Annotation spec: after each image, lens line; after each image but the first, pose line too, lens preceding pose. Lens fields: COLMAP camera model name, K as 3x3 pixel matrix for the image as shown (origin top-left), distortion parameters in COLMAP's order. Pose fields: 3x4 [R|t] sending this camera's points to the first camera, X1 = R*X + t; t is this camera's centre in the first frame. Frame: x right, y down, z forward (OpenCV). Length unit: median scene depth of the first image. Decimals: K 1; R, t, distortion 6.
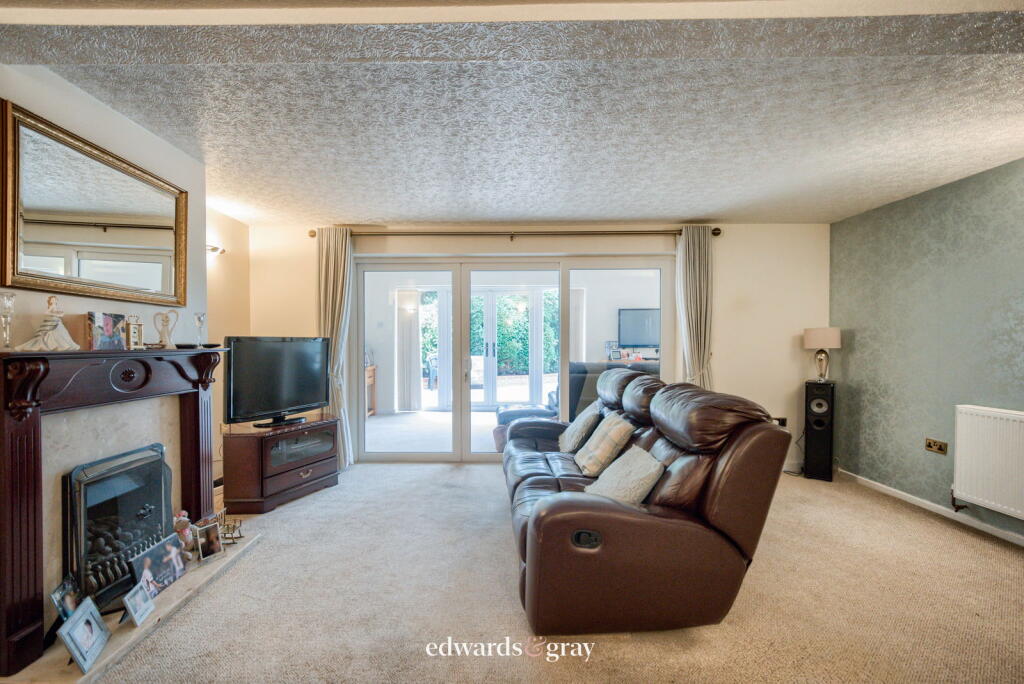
lens RADIAL K [[467.2, 0, 512.0], [0, 467.2, 342.0], [0, 0, 1]] dist [-0.000706, -0.000119]
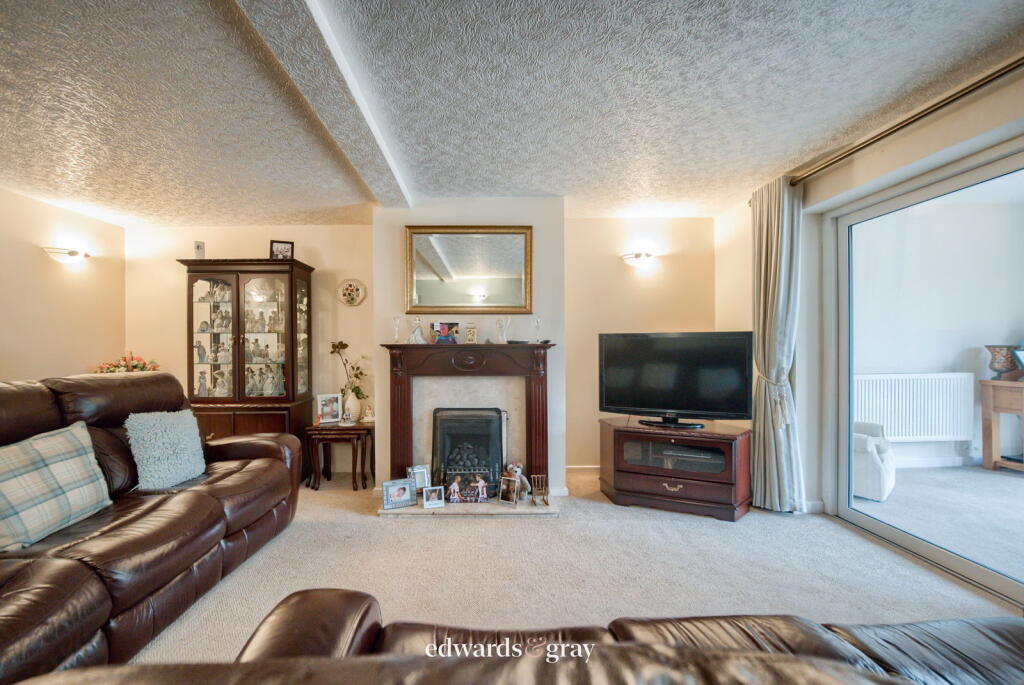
lens RADIAL K [[391.7, 0, 474.7], [0, 391.7, 342.6], [0, 0, 1]] dist [-0.016624, -0.000142]
pose [[-0.056738, -0.003469, -0.998383, 0.312313], [0.005587, 0.999977, -0.003792, 0.009896], [0.998373, -0.005793, -0.056717, 0.664086]]
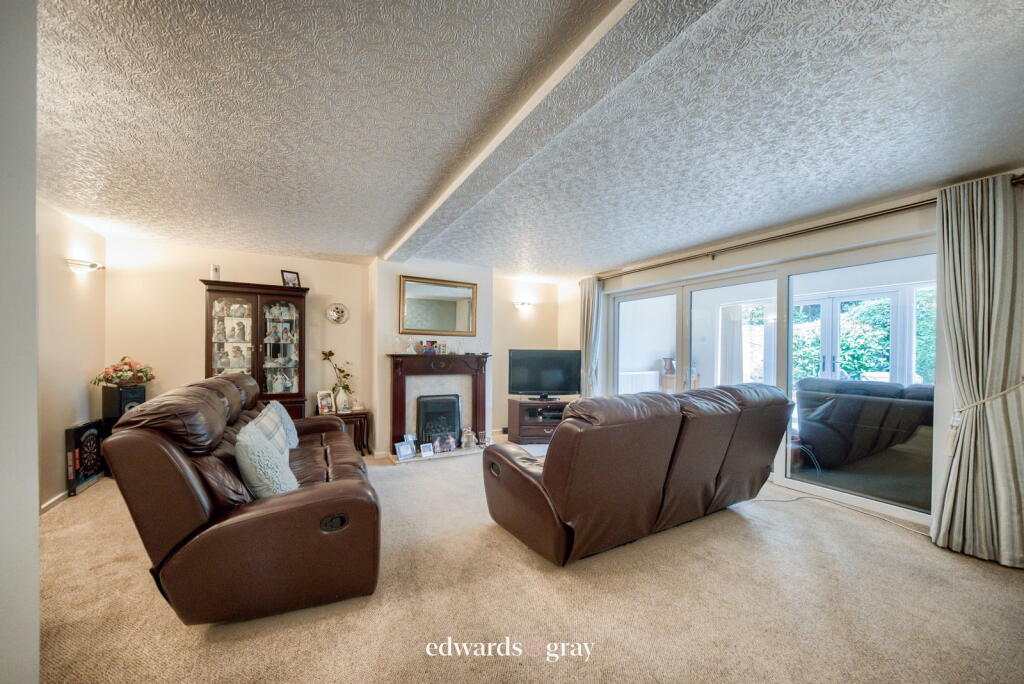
lens RADIAL K [[391.7, 0, 474.7], [0, 391.7, 342.1], [0, 0, 1]] dist [-0.016624, -0.000142]
pose [[0.412507, -0.015976, -0.910815, 0.728525], [-0.010321, 0.999700, -0.022210, -0.003799], [0.910896, 0.018562, 0.412218, 0.172111]]
